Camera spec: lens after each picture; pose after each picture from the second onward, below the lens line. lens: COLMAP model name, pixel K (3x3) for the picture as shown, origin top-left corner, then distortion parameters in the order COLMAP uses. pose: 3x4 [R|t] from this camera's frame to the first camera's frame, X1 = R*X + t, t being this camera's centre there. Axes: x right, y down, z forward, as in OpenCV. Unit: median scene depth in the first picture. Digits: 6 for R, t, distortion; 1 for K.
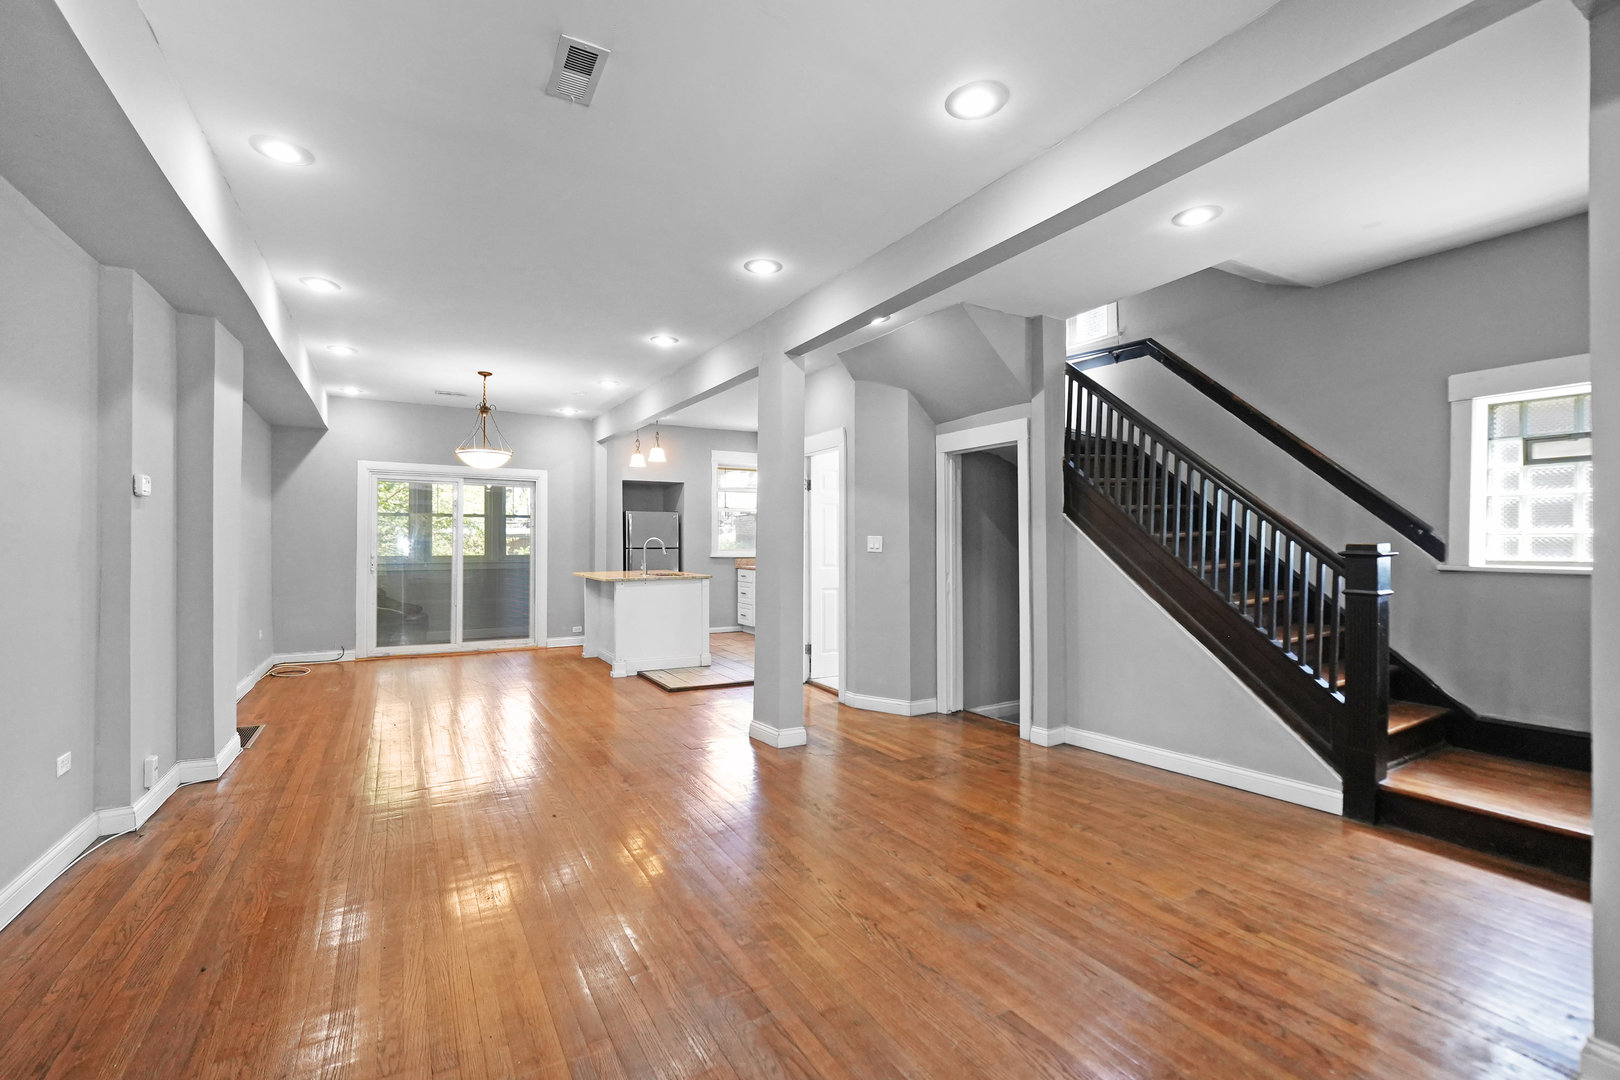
lens RADIAL K [[710.0, 0, 800.2], [0, 710.0, 539.8], [0, 0, 1]] dist [-0.014161, 0.002375]
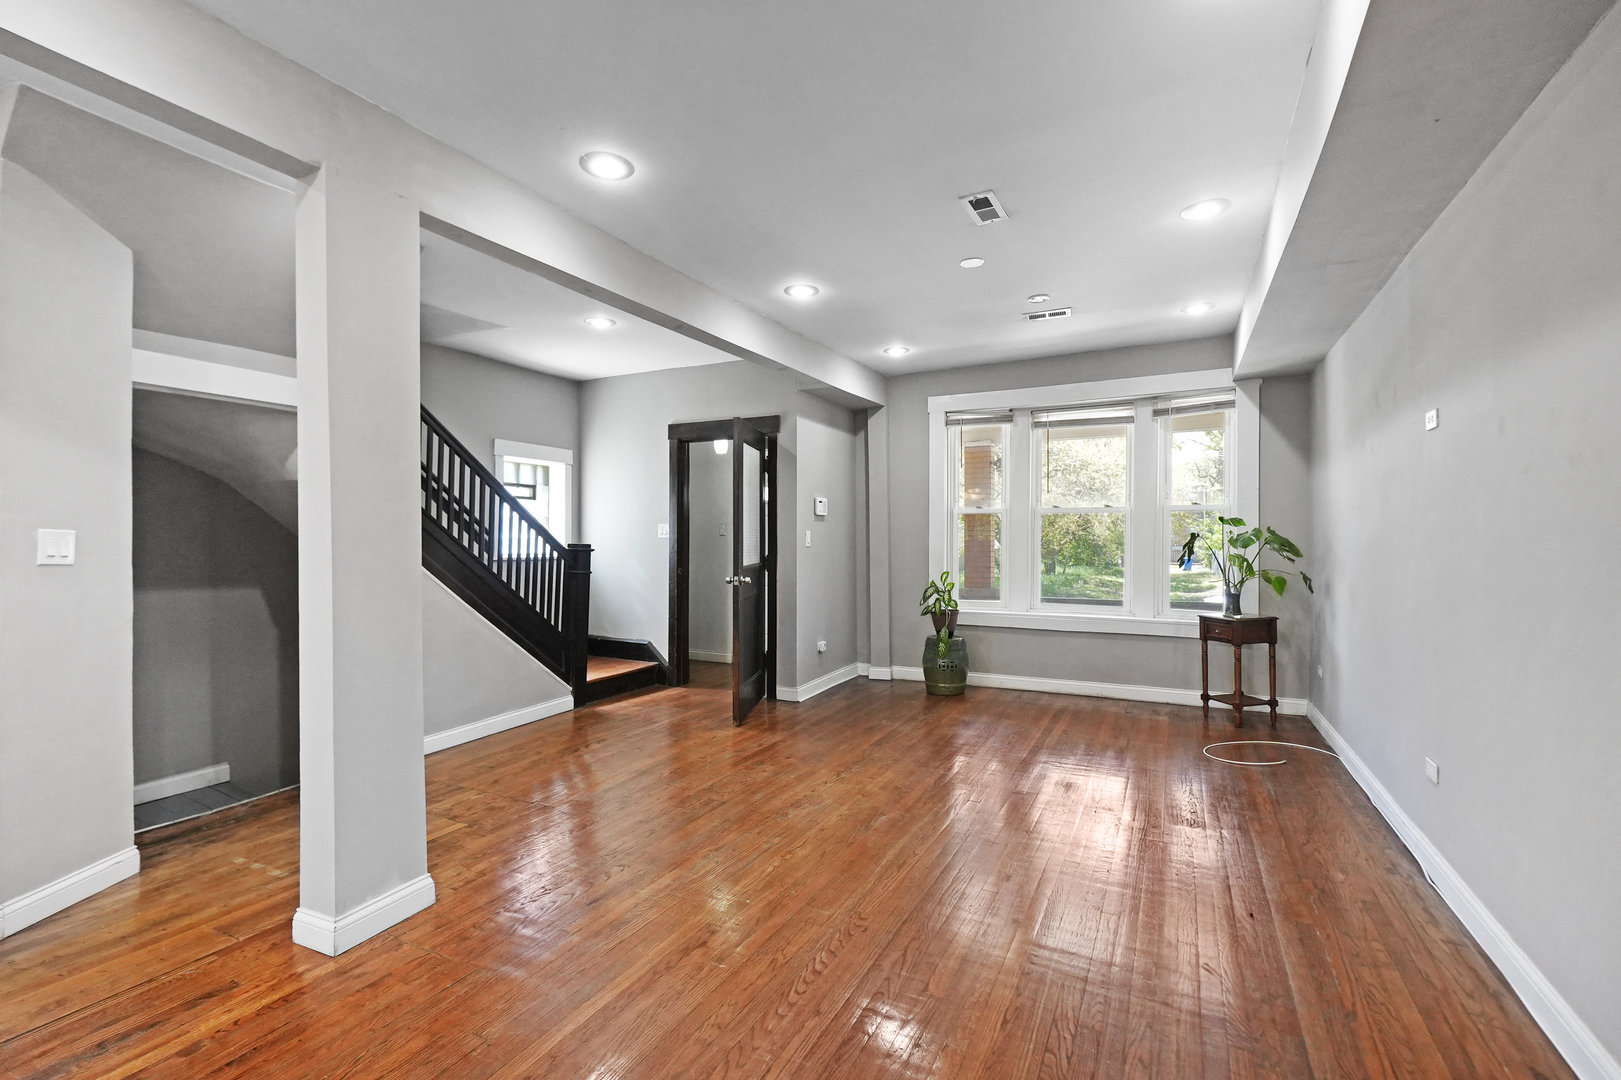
lens RADIAL K [[710.5, 0, 803.2], [0, 710.5, 537.5], [0, 0, 1]] dist [-0.014161, 0.002375]
pose [[-0.534713, 0.002000, 0.845031, -0.852117], [-0.008683, 0.999931, -0.007861, -0.001881], [-0.844989, -0.011541, -0.534659, 1.324883]]
